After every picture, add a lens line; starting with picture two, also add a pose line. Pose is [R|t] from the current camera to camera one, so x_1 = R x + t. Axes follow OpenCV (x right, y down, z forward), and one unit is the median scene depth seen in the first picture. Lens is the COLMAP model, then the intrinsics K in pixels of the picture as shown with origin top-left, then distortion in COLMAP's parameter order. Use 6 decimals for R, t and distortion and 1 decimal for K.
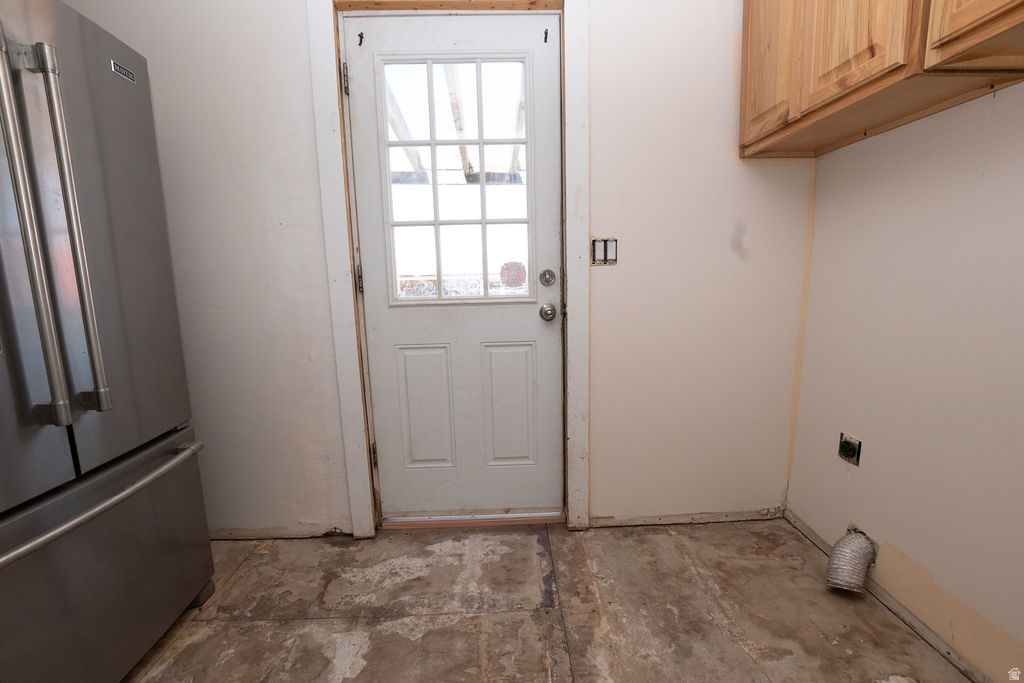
lens RADIAL K [[448.8, 0, 514.9], [0, 448.8, 343.1], [0, 0, 1]] dist [-0.036178, 0.007337]
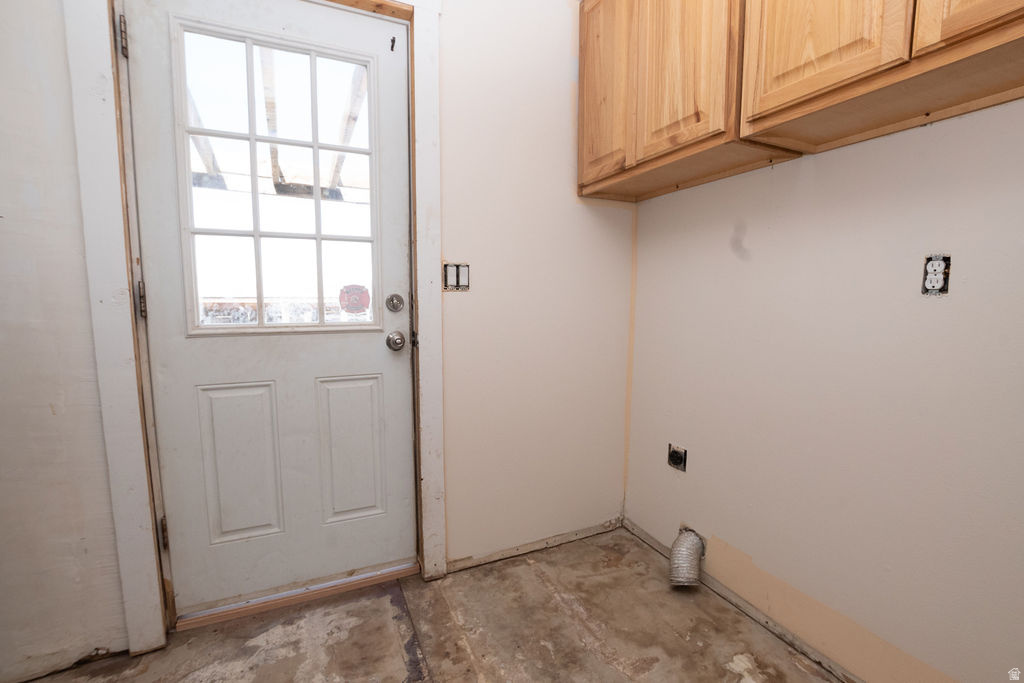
lens RADIAL K [[448.8, 0, 514.9], [0, 448.8, 343.1], [0, 0, 1]] dist [-0.036178, 0.007337]
pose [[0.916435, -0.014399, 0.399923, -0.073711], [0.037222, 0.998087, -0.049361, -0.012237], [-0.398448, 0.060122, 0.915218, 0.085797]]
